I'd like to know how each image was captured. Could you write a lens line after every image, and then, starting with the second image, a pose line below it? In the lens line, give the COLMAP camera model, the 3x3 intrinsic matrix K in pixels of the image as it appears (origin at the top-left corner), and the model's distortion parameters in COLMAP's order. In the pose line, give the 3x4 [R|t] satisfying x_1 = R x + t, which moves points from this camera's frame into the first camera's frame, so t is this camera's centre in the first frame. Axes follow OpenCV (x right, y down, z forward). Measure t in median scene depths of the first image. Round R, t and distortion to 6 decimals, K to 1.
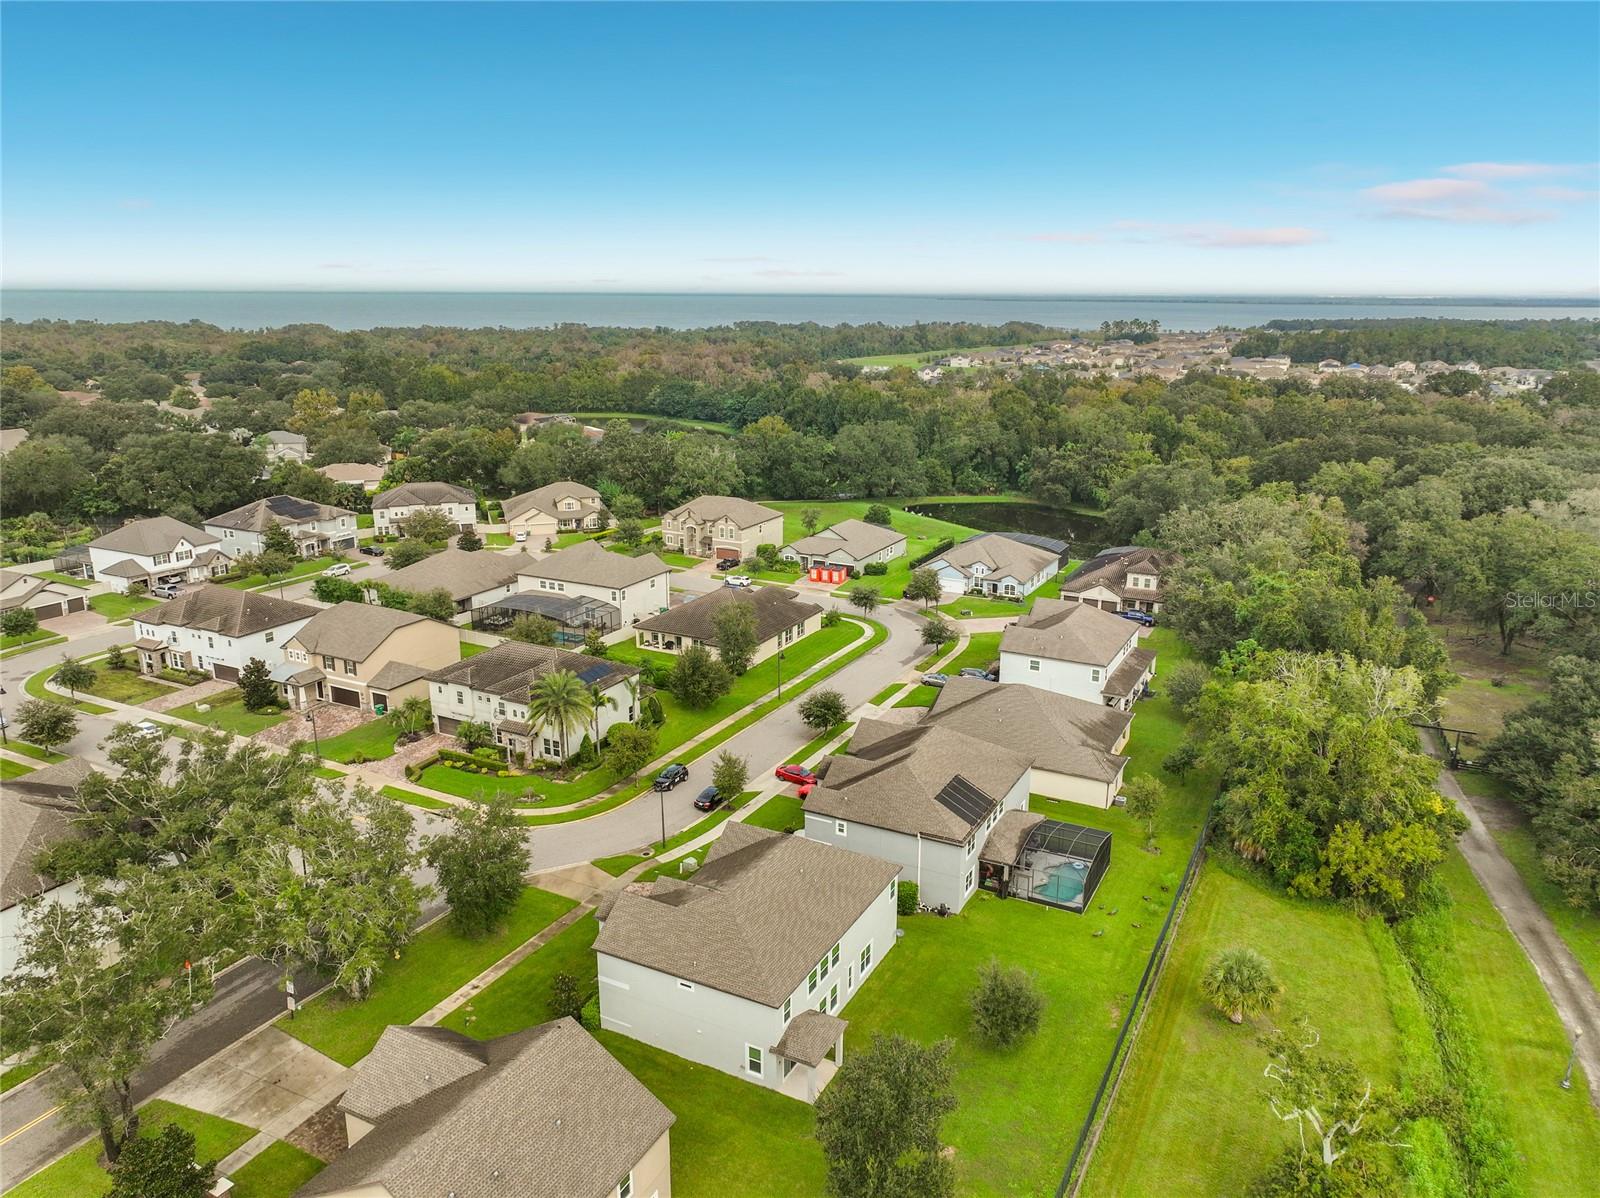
lens RADIAL K [[1127.3, 0, 806.5], [0, 1127.3, 601.0], [0, 0, 1]] dist [-0.000085, 0.015960]
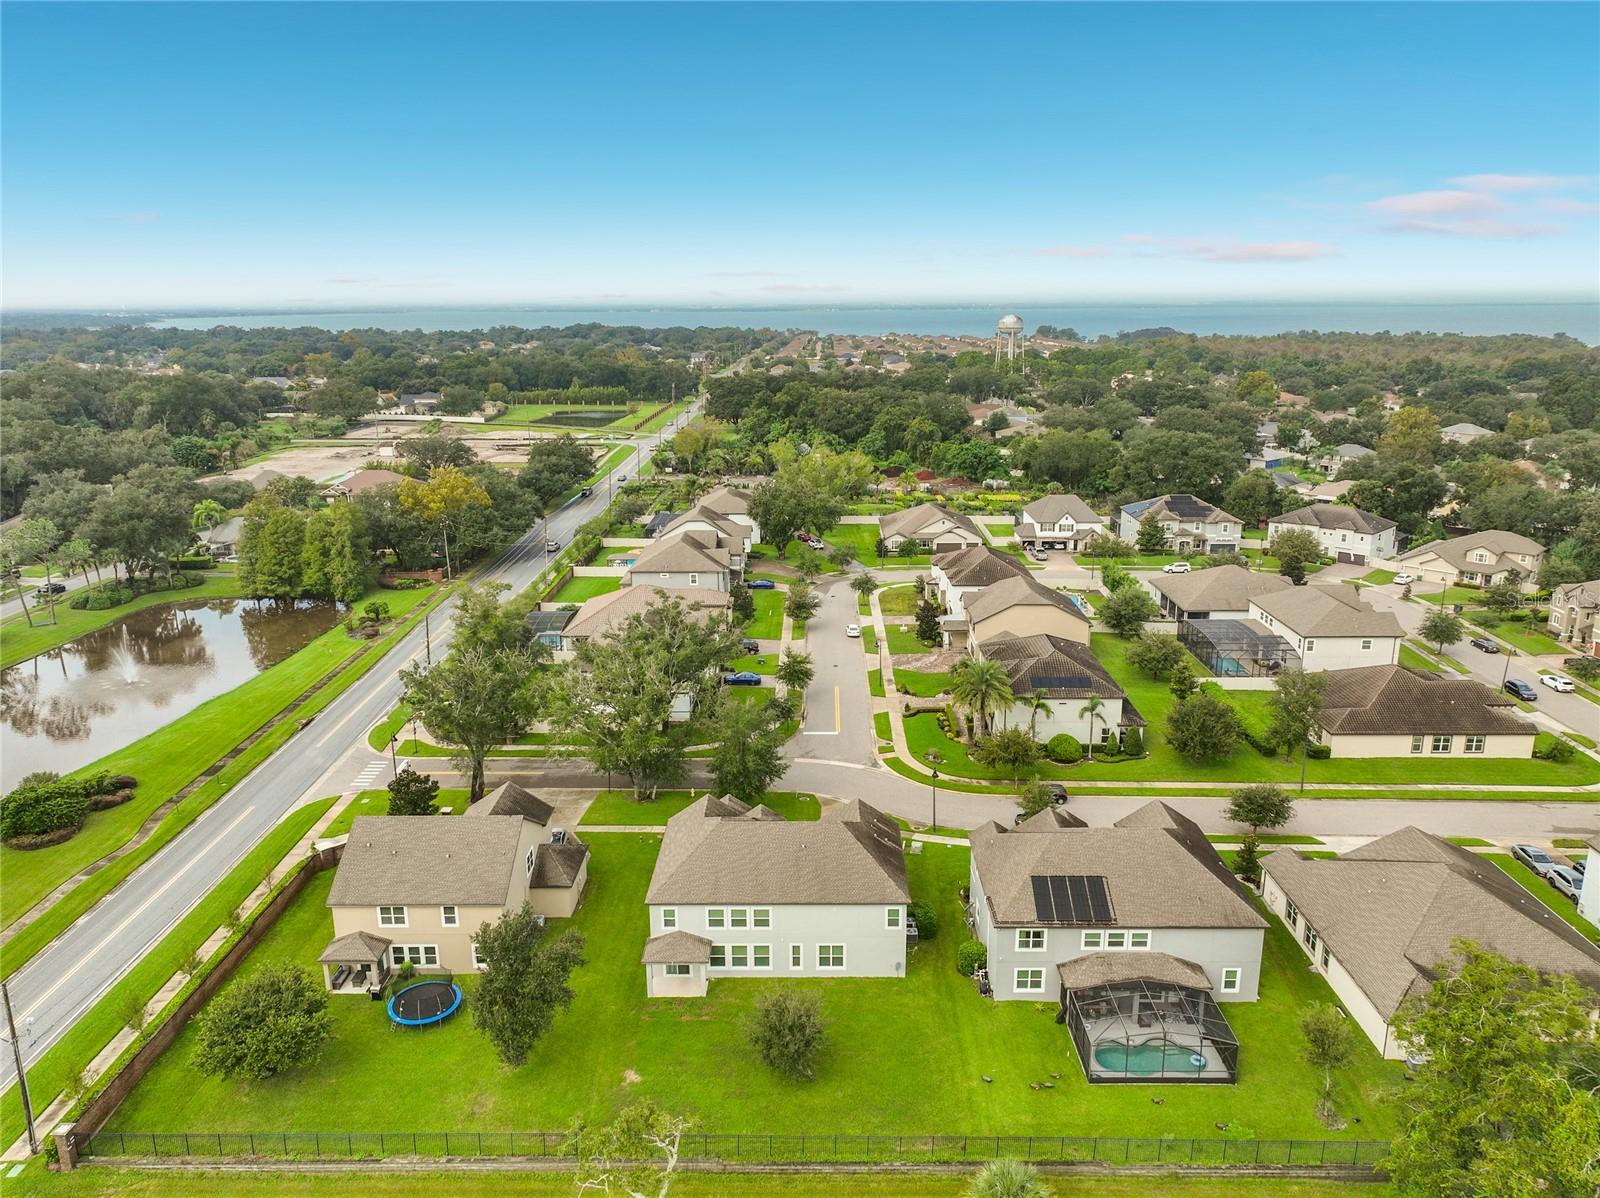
lens RADIAL K [[1127.3, 0, 806.5], [0, 1127.3, 601.0], [0, 0, 1]] dist [-0.000085, 0.015960]
pose [[0.453783, 0.222516, -0.862883, 0.415451], [-0.231690, 0.964481, 0.126872, -0.059189], [0.860466, 0.142350, 0.489220, 0.205801]]
